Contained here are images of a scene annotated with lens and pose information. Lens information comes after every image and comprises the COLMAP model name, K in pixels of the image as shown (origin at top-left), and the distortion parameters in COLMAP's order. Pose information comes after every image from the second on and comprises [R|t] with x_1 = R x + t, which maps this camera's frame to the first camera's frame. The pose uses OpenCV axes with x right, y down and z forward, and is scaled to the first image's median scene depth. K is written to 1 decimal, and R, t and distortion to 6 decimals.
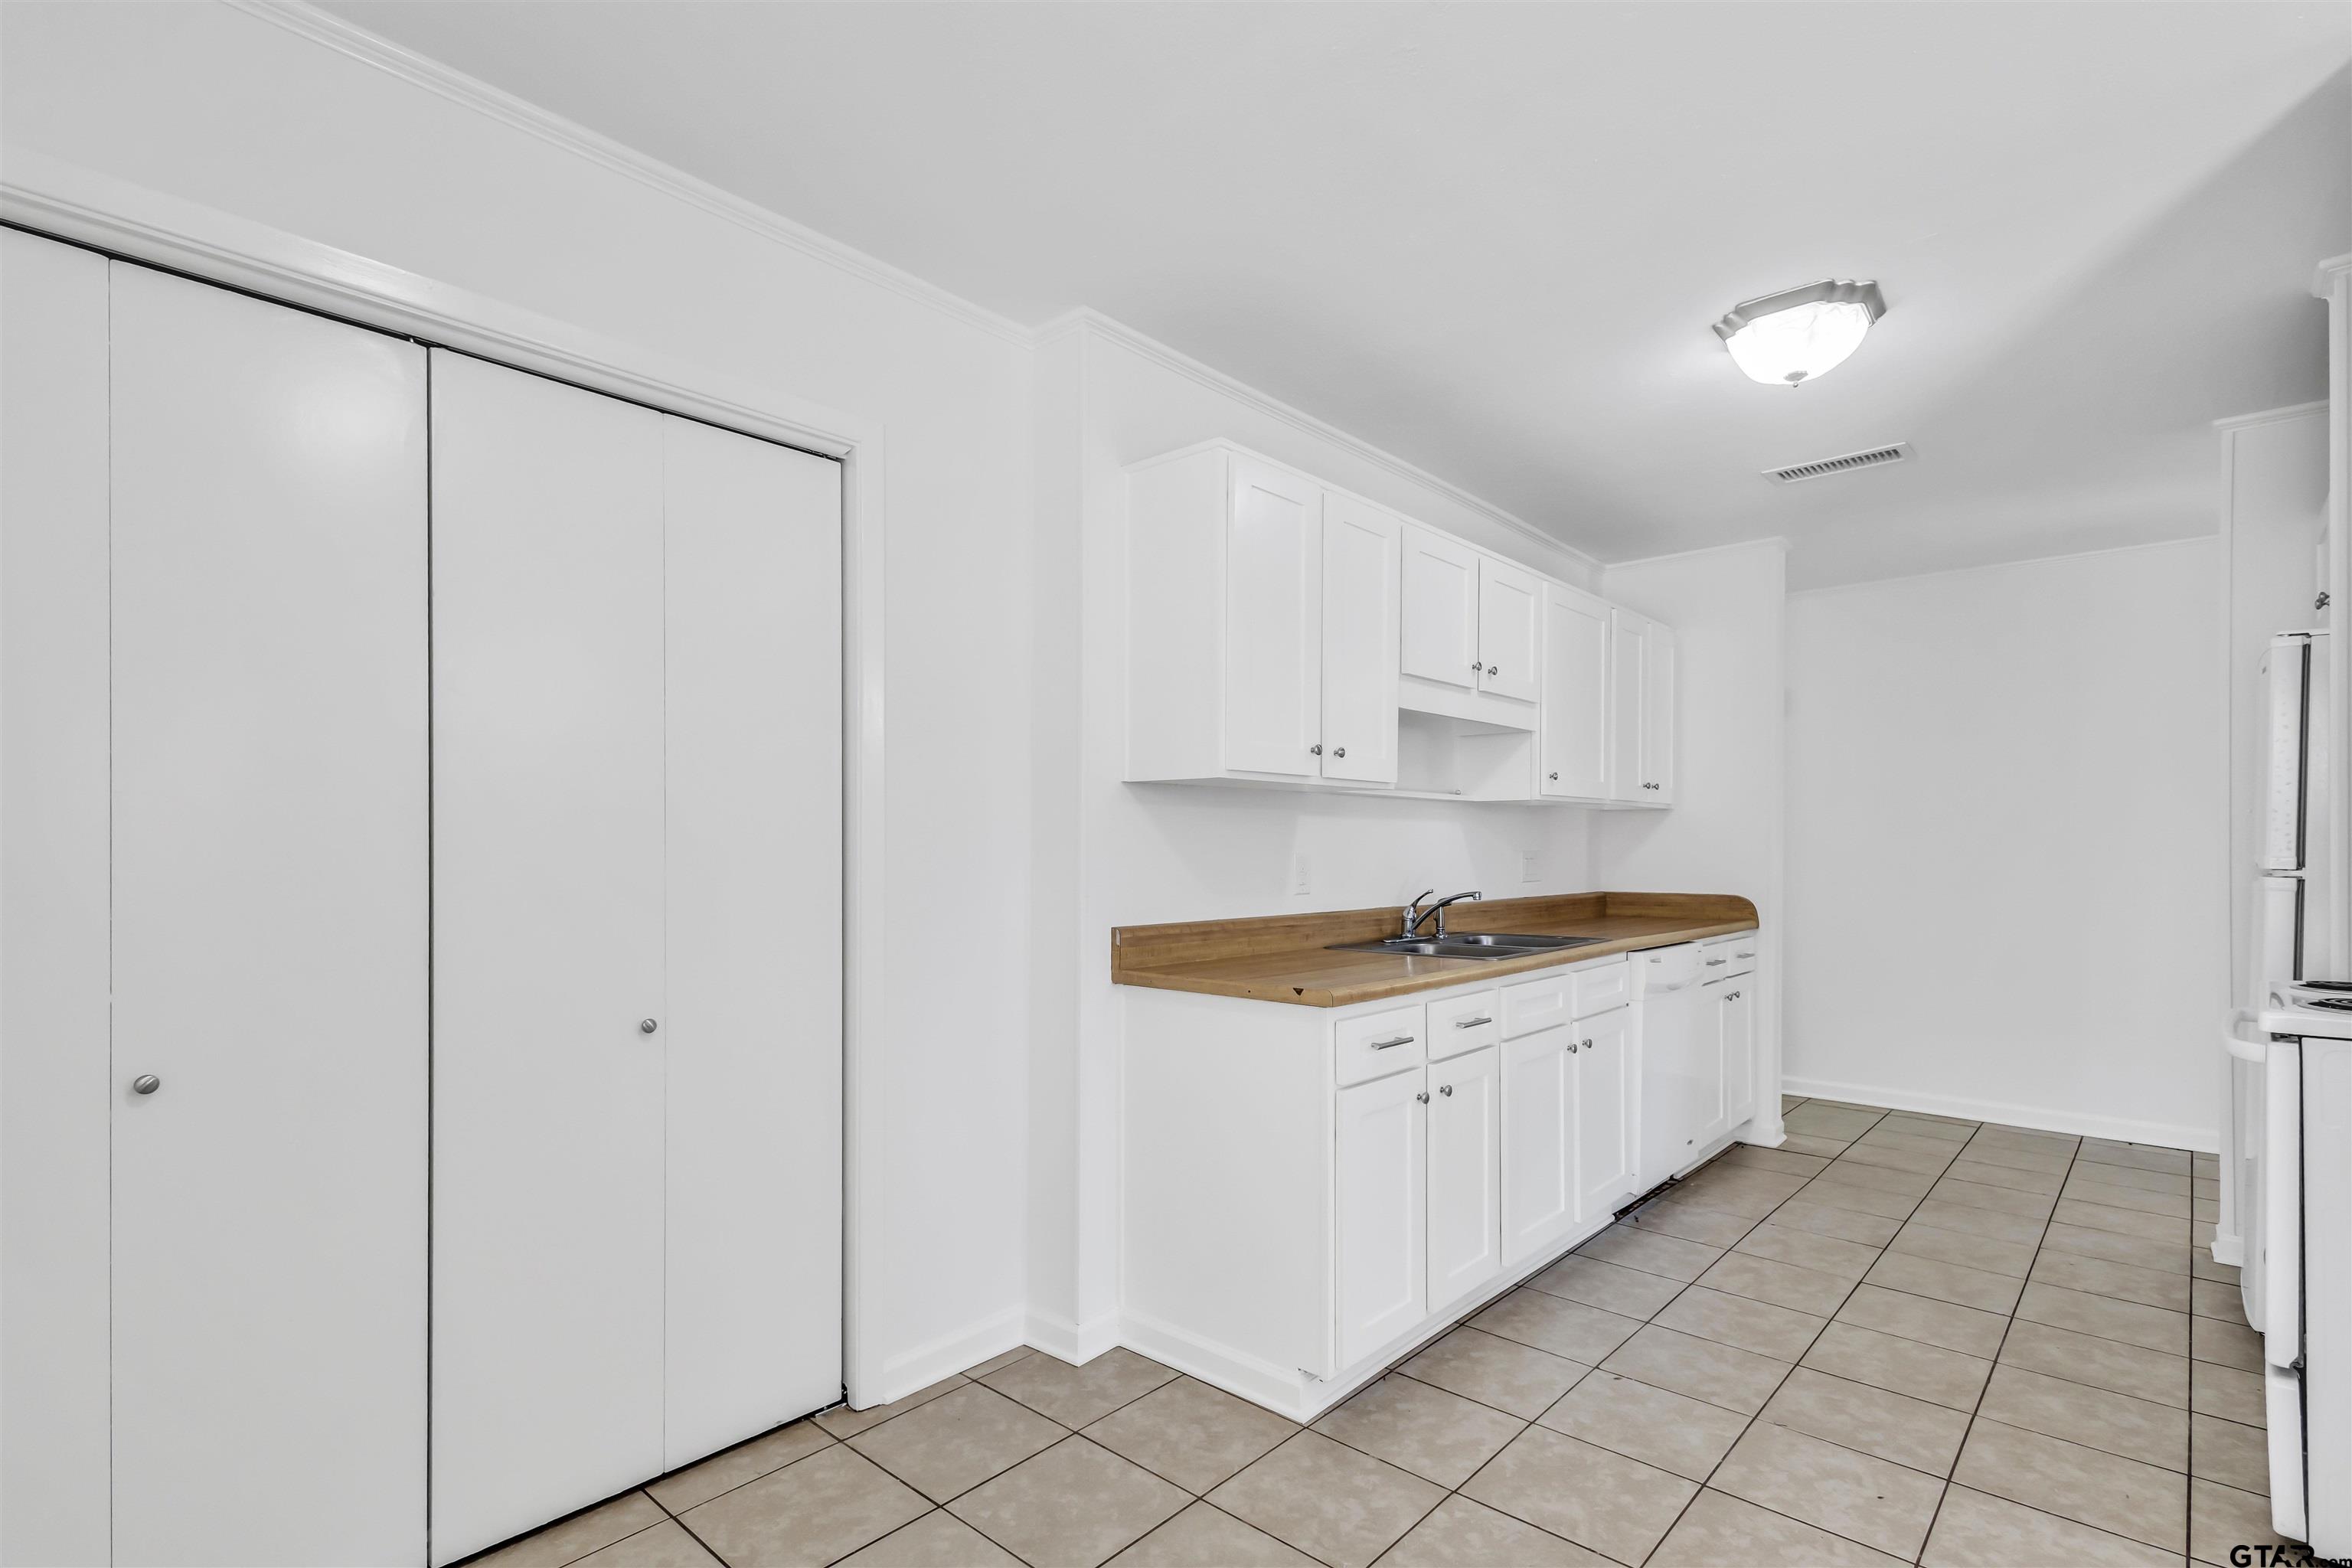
lens RADIAL K [[1172.8, 0, 1220.3], [0, 1172.8, 834.2], [0, 0, 1]] dist [-0.002239, 0.000090]
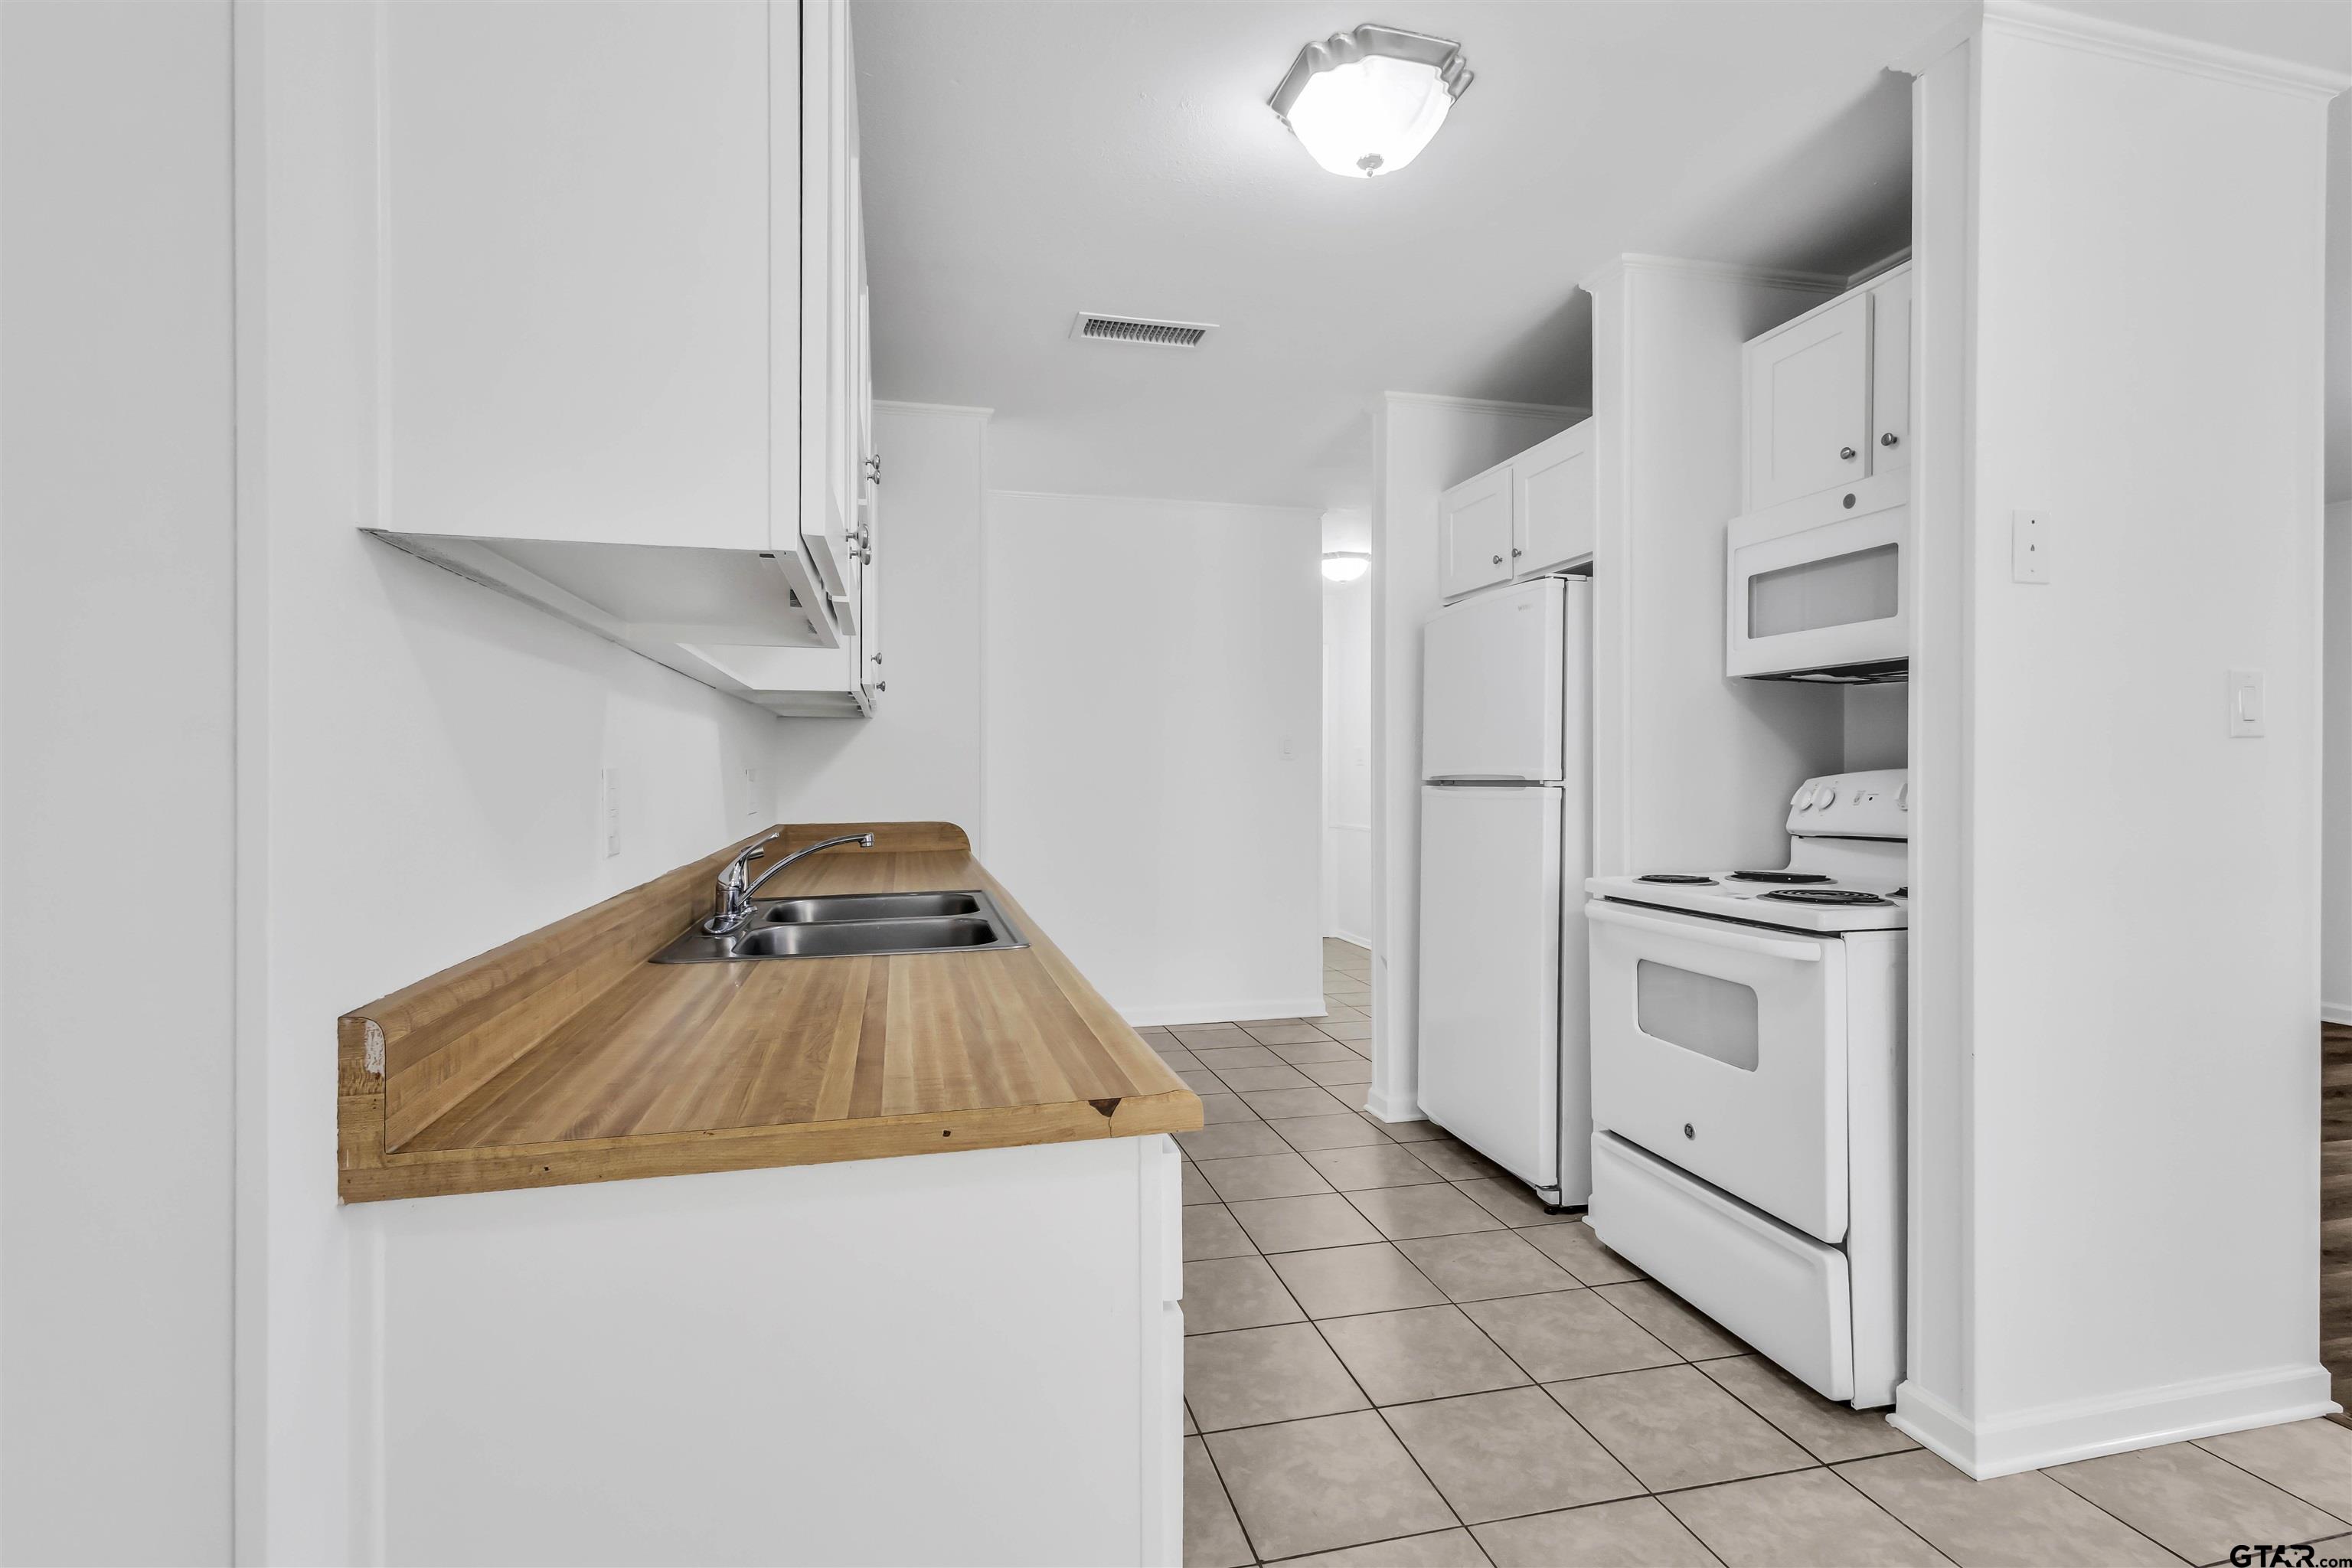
lens RADIAL K [[1126.5, 0, 1225.8], [0, 1126.5, 772.3], [0, 0, 1]] dist [0.004448, 0.000216]
pose [[0.585342, -0.004889, 0.810772, -0.191543], [-0.002691, 0.999965, 0.007973, 0.015865], [-0.810782, -0.006849, 0.585308, 0.654648]]
